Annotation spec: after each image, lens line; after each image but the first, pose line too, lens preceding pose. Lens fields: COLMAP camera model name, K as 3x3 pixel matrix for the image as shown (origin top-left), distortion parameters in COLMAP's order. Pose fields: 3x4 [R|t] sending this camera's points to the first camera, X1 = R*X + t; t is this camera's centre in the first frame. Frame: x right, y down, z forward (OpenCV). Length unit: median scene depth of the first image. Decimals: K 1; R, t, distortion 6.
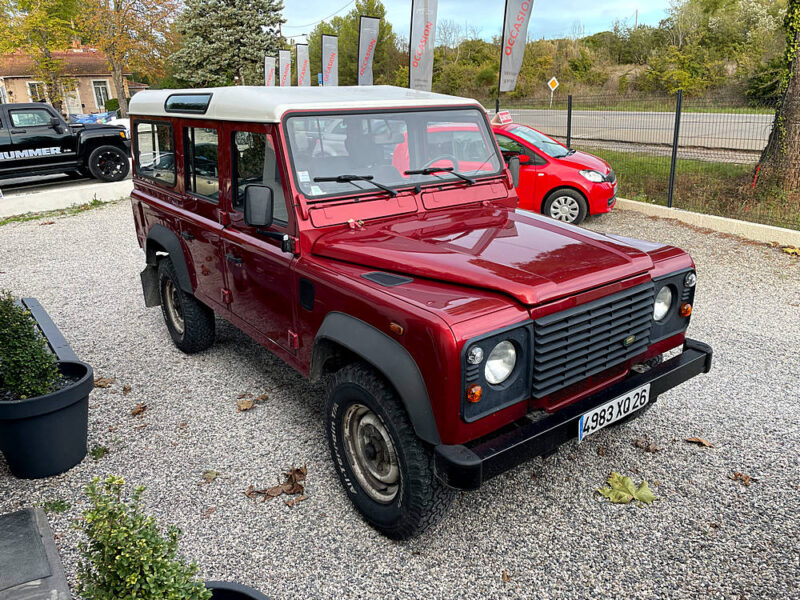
lens RADIAL K [[602.8, 0, 400.0], [0, 602.8, 300.0], [0, 0, 1]] dist [0.114280, -0.145783]
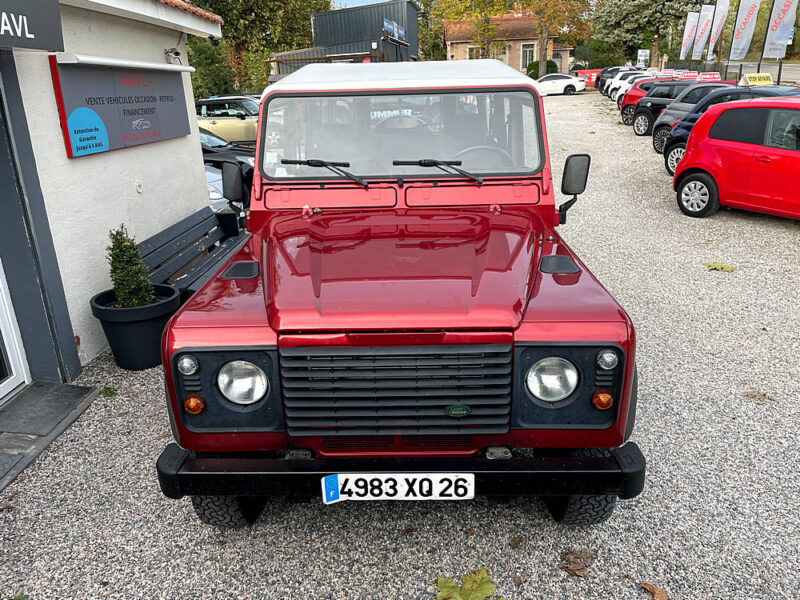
lens RADIAL K [[602.8, 0, 400.0], [0, 602.8, 300.0], [0, 0, 1]] dist [0.114280, -0.145783]
pose [[0.786291, 0.223198, -0.576133, 0.674013], [-0.189520, 0.974647, 0.118934, -0.136385], [0.588072, 0.015672, 0.808657, 0.311097]]
